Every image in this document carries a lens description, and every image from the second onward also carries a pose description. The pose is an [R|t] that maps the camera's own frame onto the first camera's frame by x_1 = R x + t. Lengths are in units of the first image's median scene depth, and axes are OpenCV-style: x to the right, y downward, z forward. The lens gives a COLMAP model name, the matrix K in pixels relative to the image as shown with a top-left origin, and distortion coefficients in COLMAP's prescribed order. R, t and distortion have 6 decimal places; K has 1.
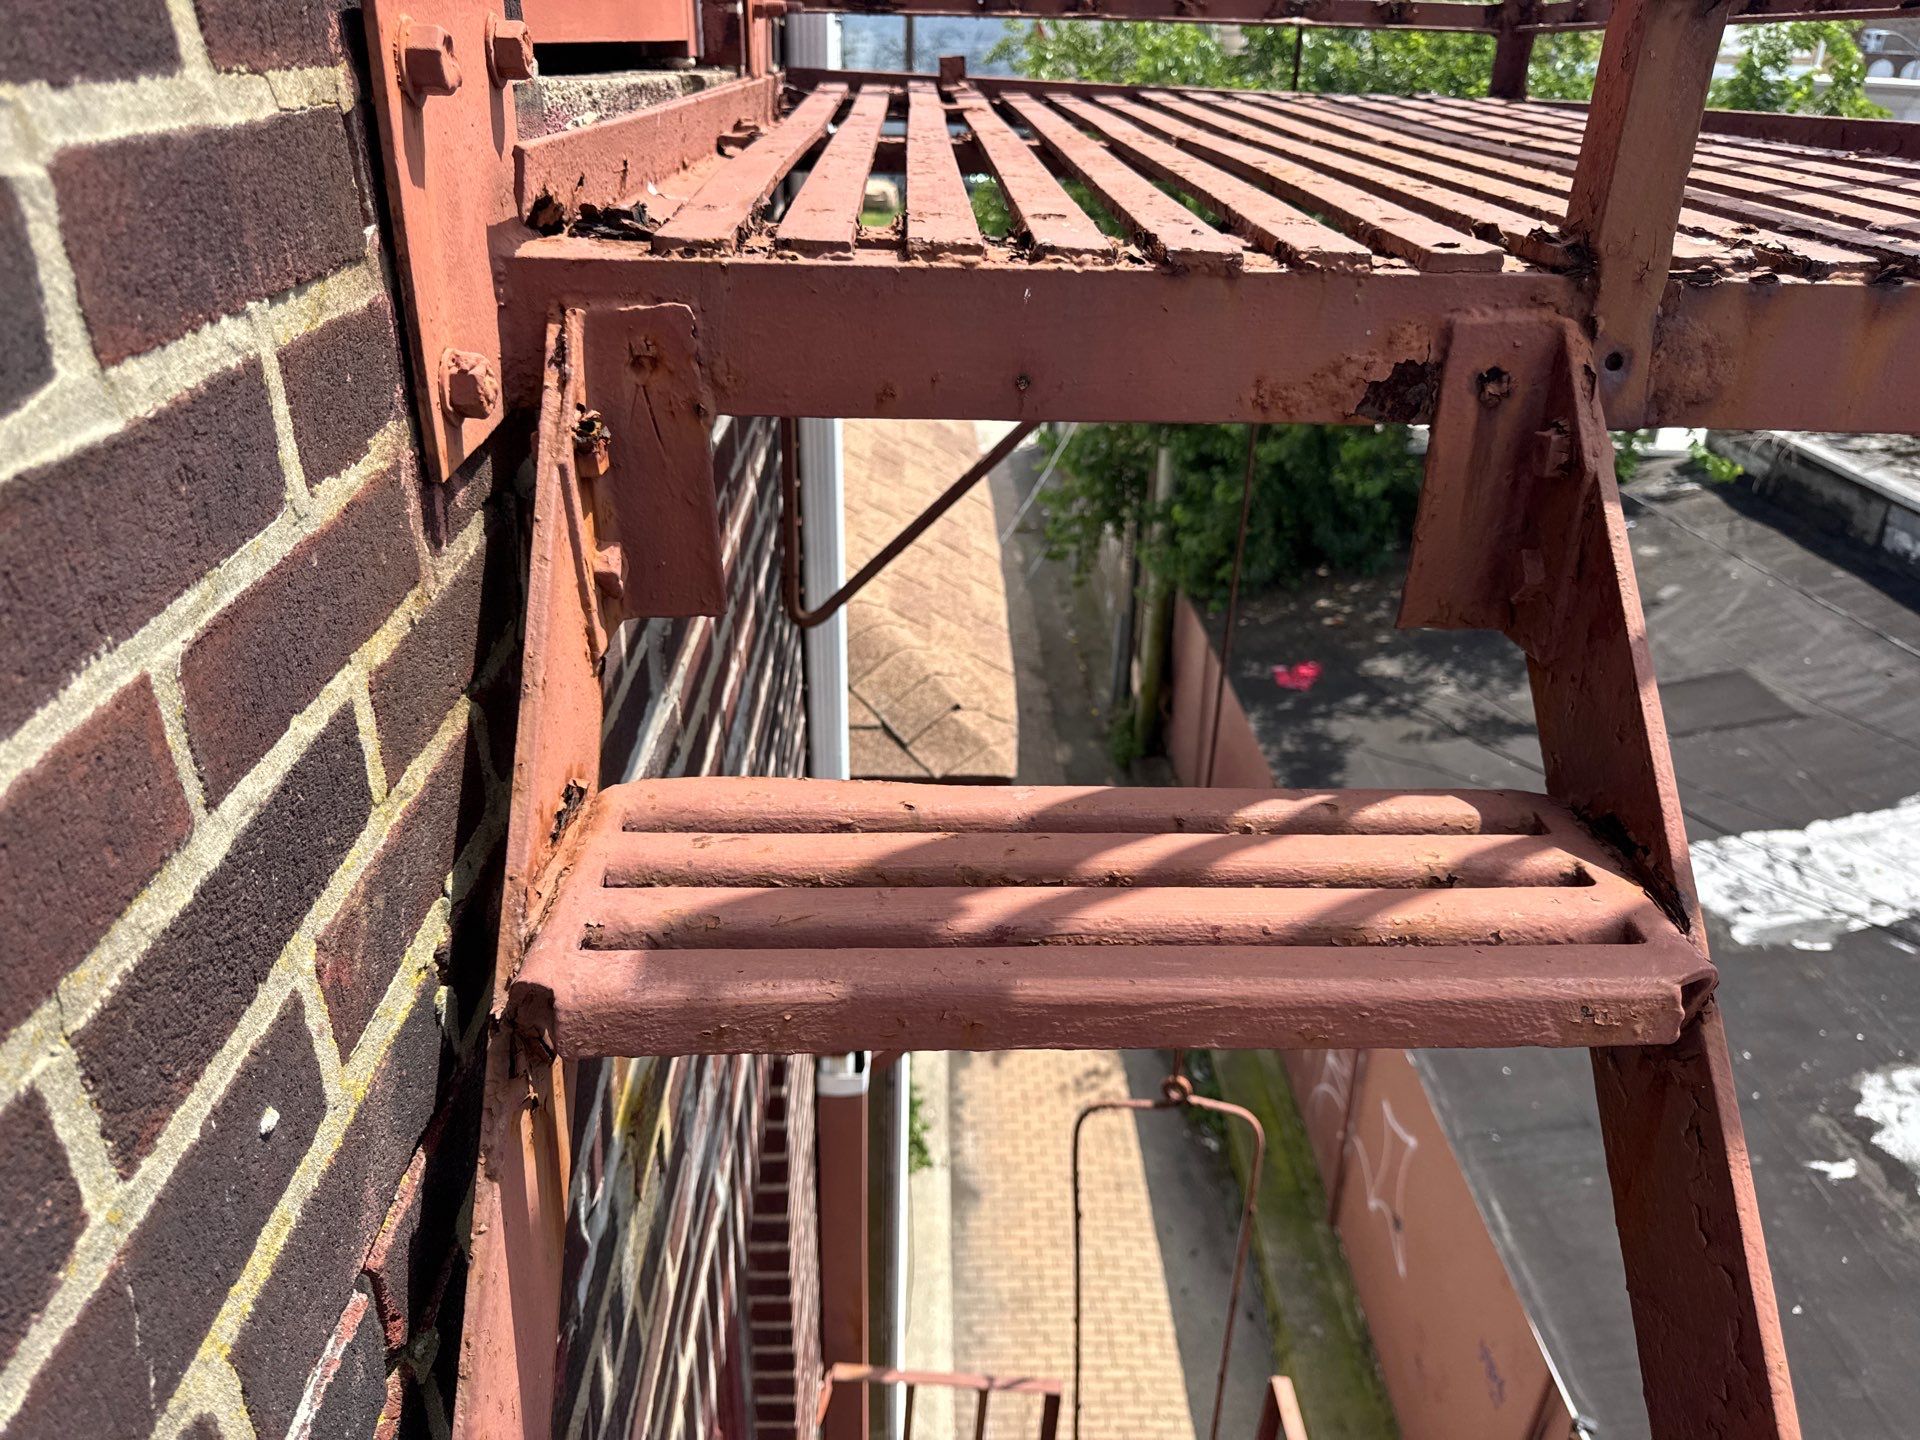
lens RADIAL K [[1409.7, 0, 953.7], [0, 1409.7, 718.4], [0, 0, 1]] dist [0.019429, -0.001686]
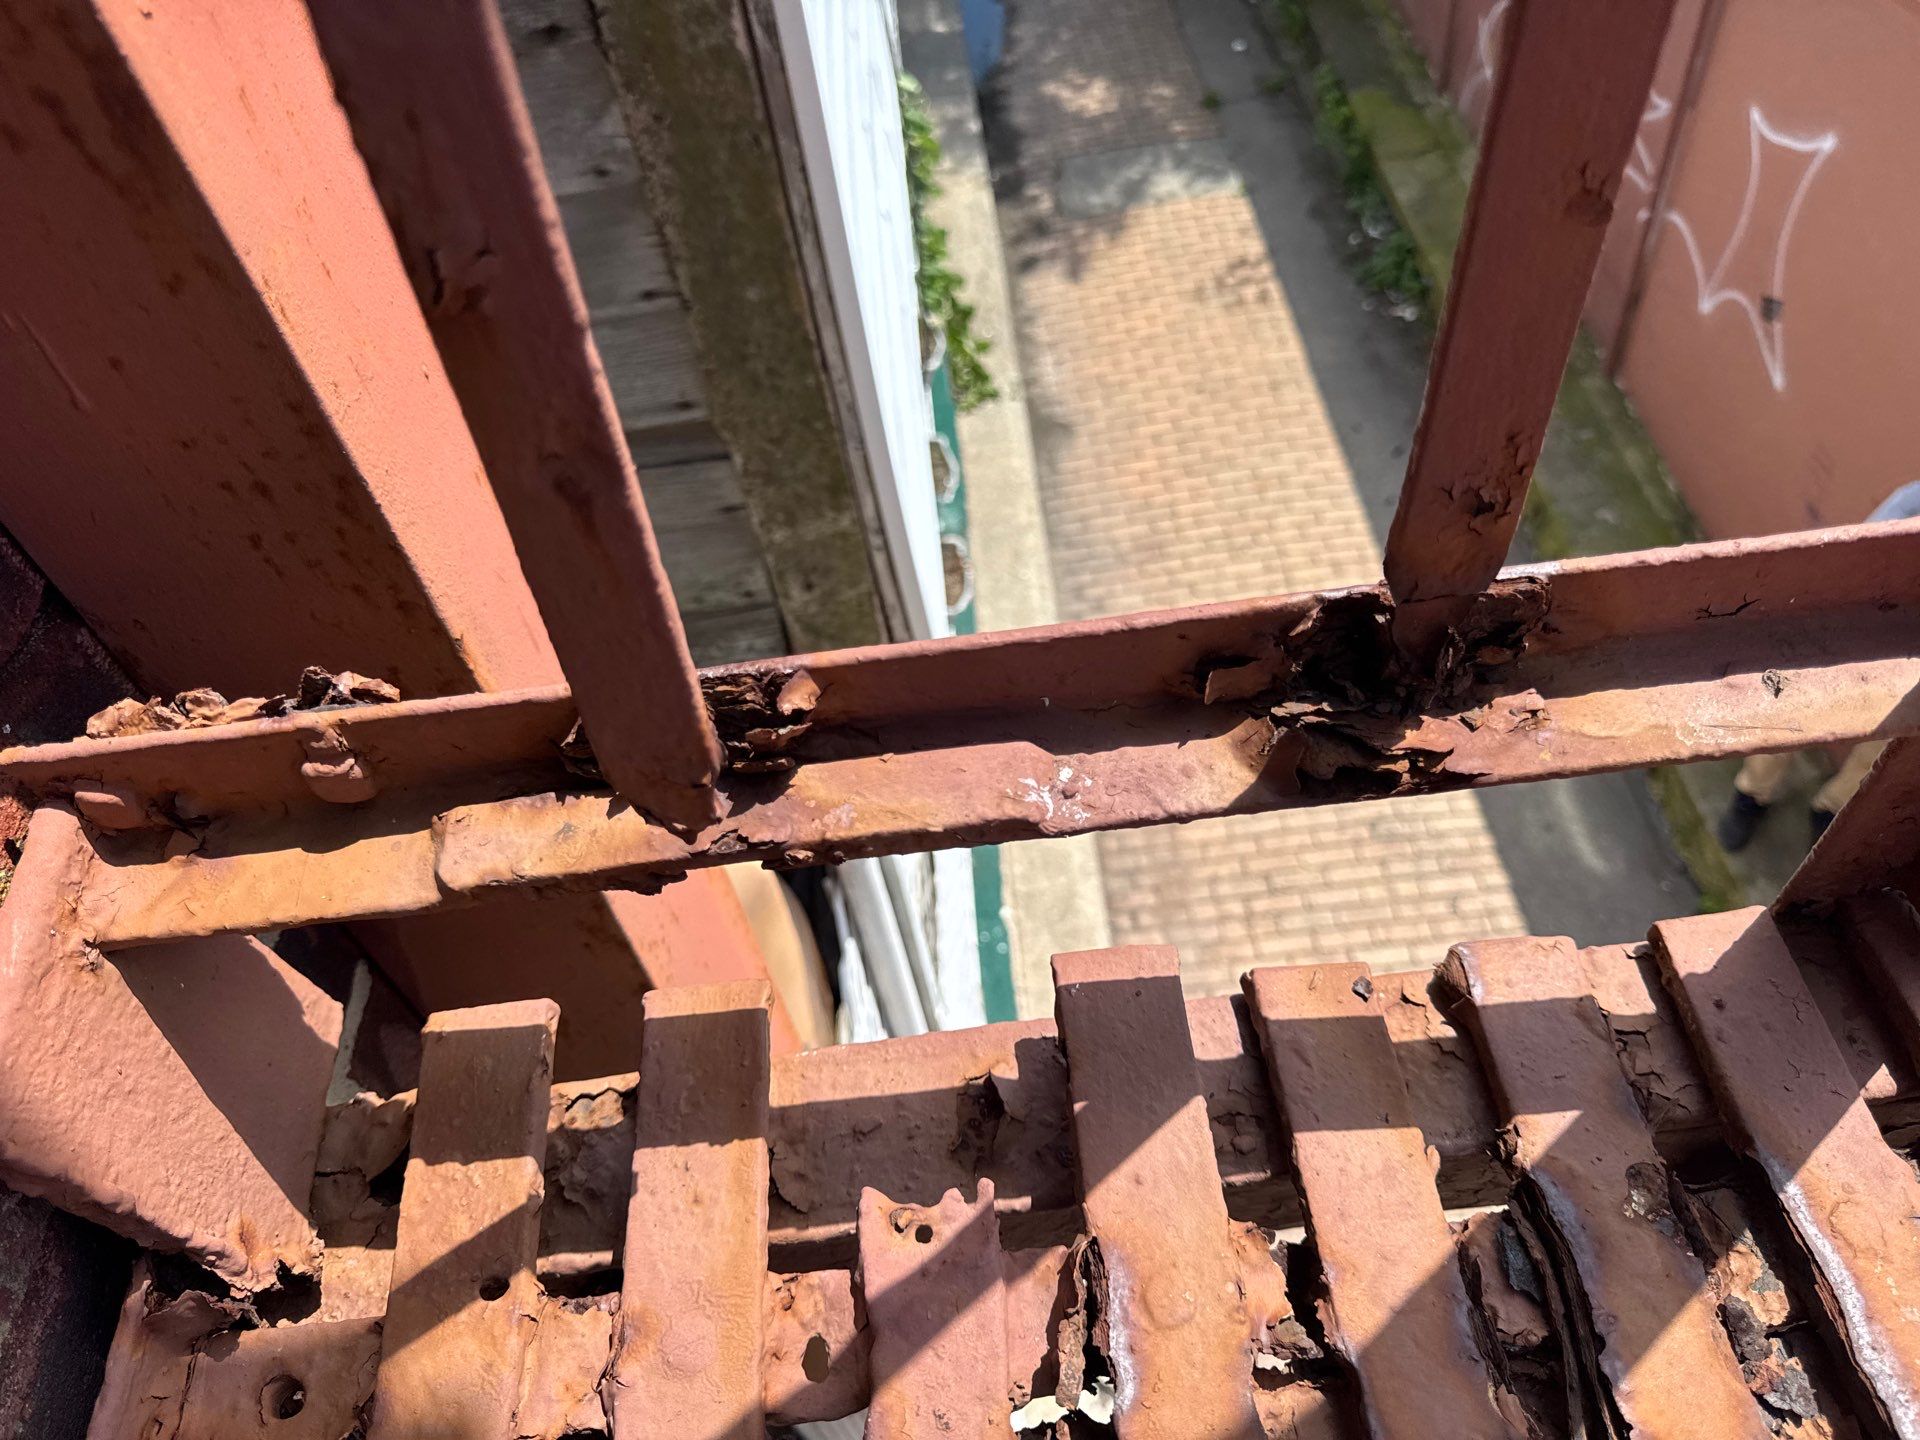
lens RADIAL K [[1409.7, 0, 961.6], [0, 1409.7, 722.6], [0, 0, 1]] dist [0.019429, -0.001686]
pose [[0.989182, -0.127641, -0.072302, -0.003949], [0.145757, 0.910869, 0.386099, 0.210078], [0.016576, -0.392461, 0.919619, 0.333737]]
